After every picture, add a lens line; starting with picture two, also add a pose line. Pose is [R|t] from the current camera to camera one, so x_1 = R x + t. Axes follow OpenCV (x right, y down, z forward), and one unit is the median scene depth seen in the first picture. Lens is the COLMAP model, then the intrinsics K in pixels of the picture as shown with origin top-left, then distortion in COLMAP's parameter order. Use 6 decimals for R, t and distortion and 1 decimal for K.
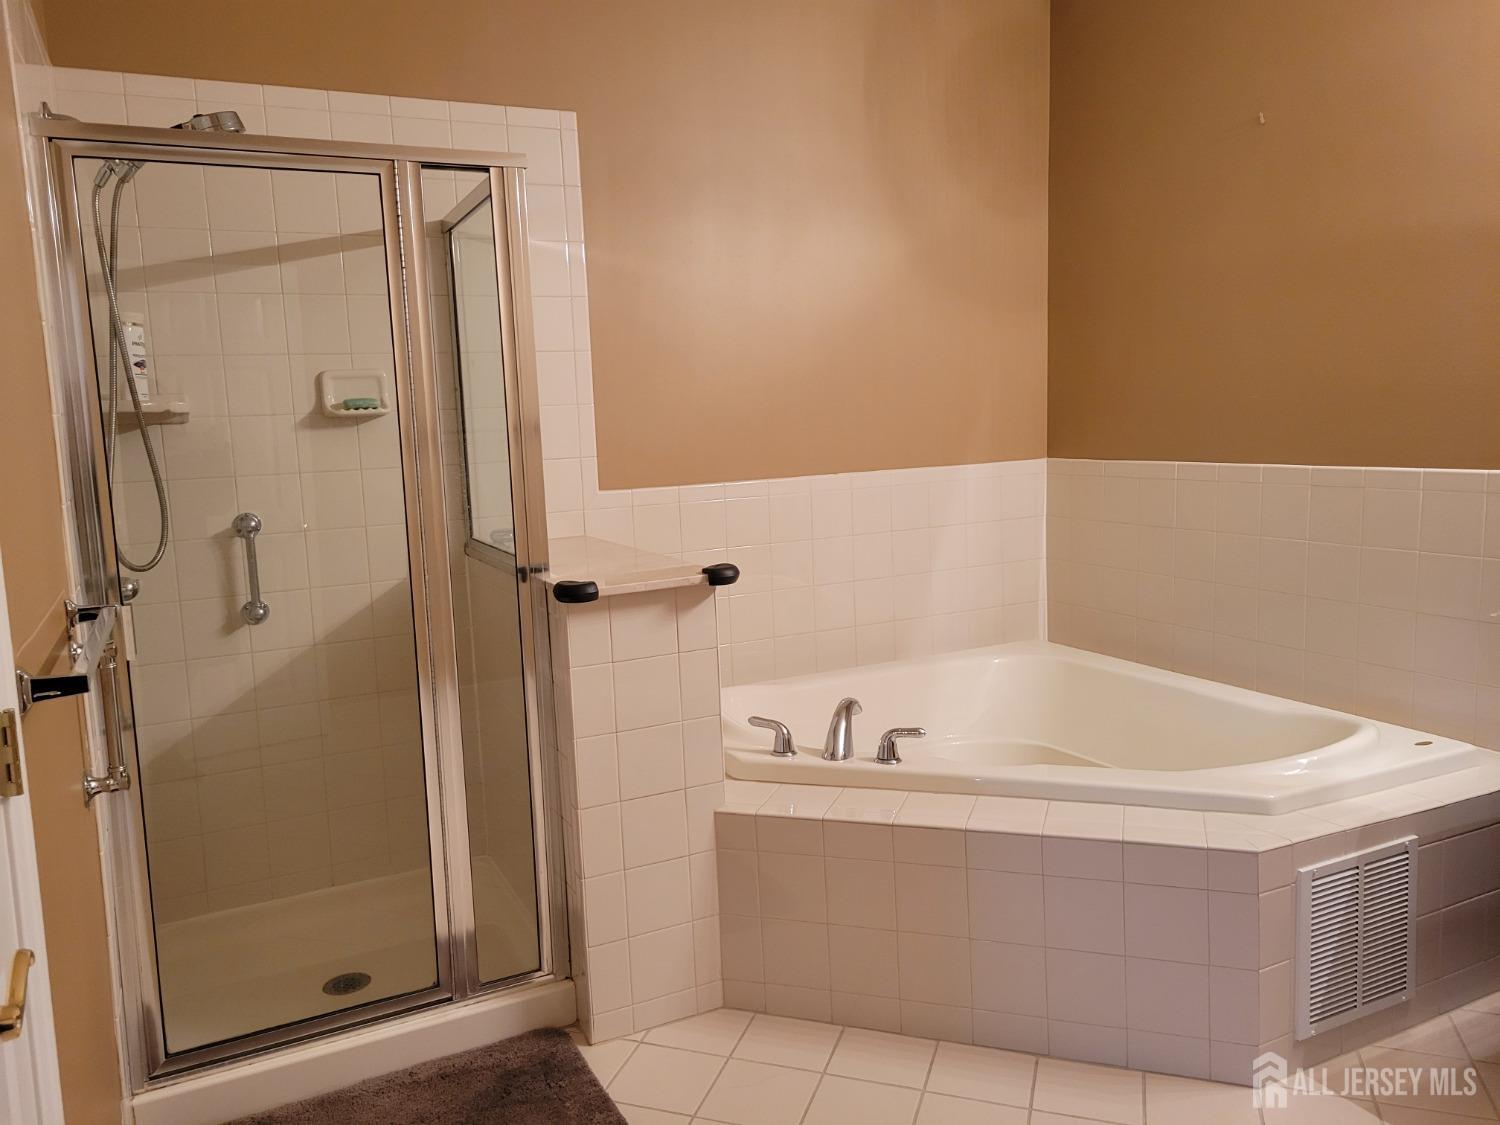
lens RADIAL K [[1116.8, 0, 756.1], [0, 1116.8, 562.0], [0, 0, 1]] dist [0.044758, -0.011406]
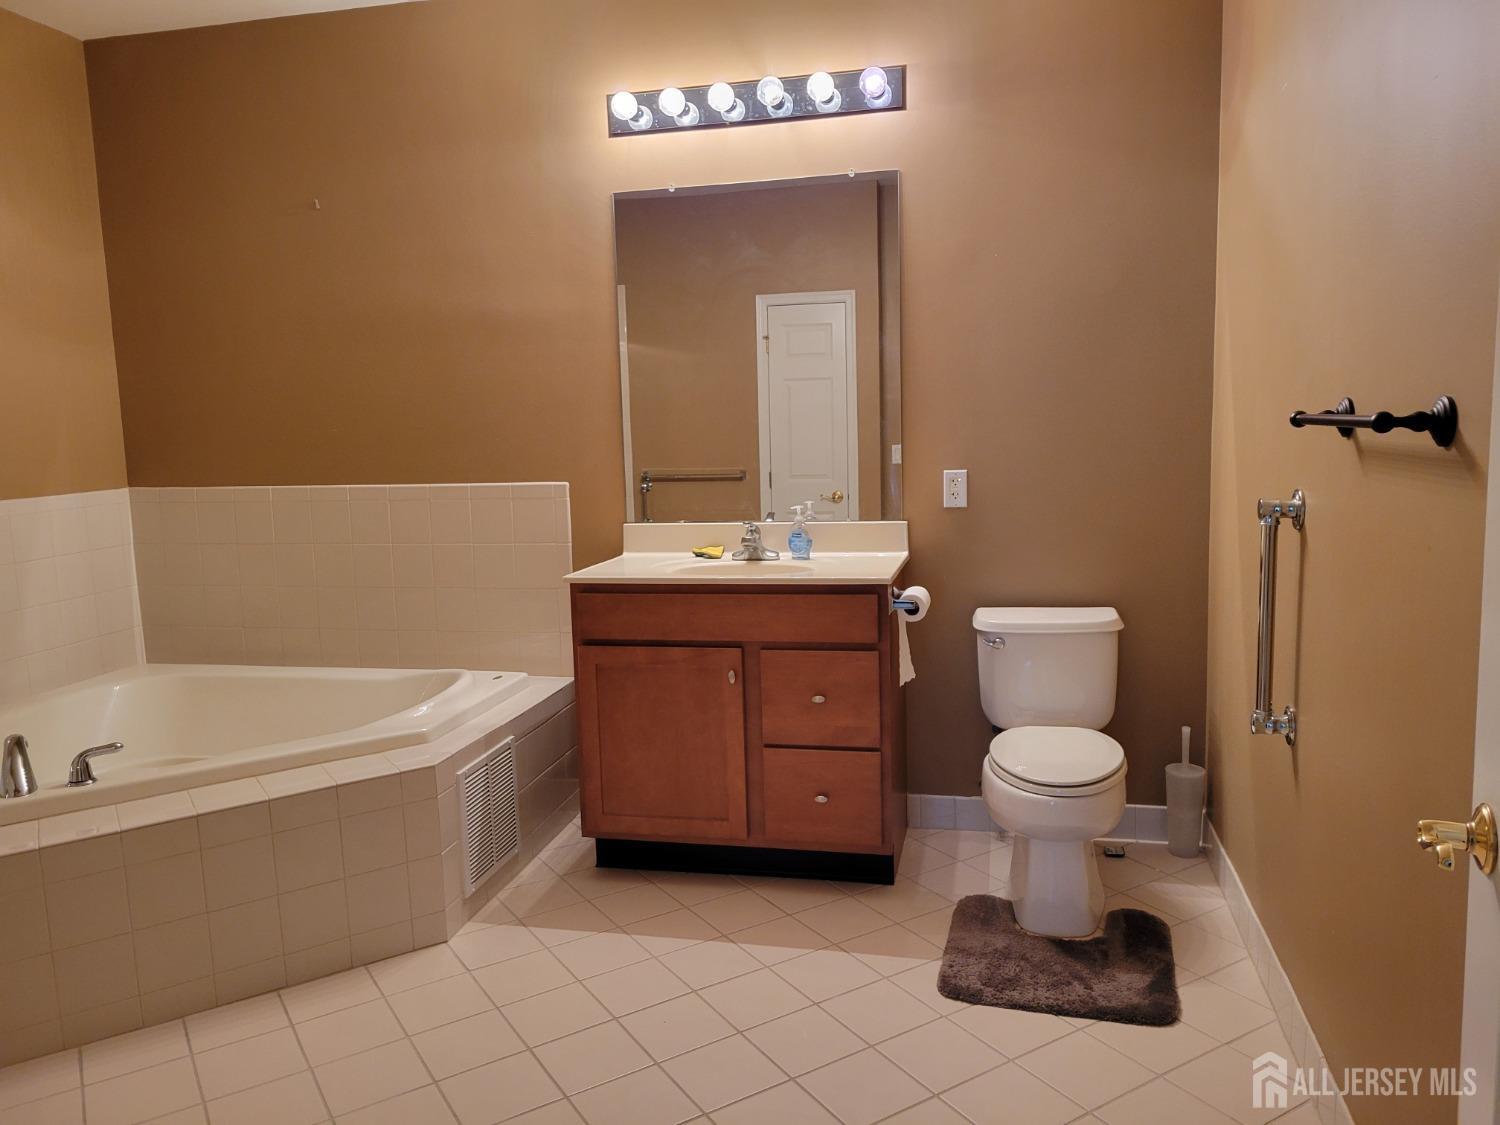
lens RADIAL K [[1116.8, 0, 746.9], [0, 1116.8, 558.7], [0, 0, 1]] dist [0.044758, -0.011406]
pose [[0.638218, -0.085551, 0.765087, -0.272710], [0.108596, 0.993874, 0.020545, 0.019568], [-0.762158, 0.069973, 0.643599, -0.142745]]
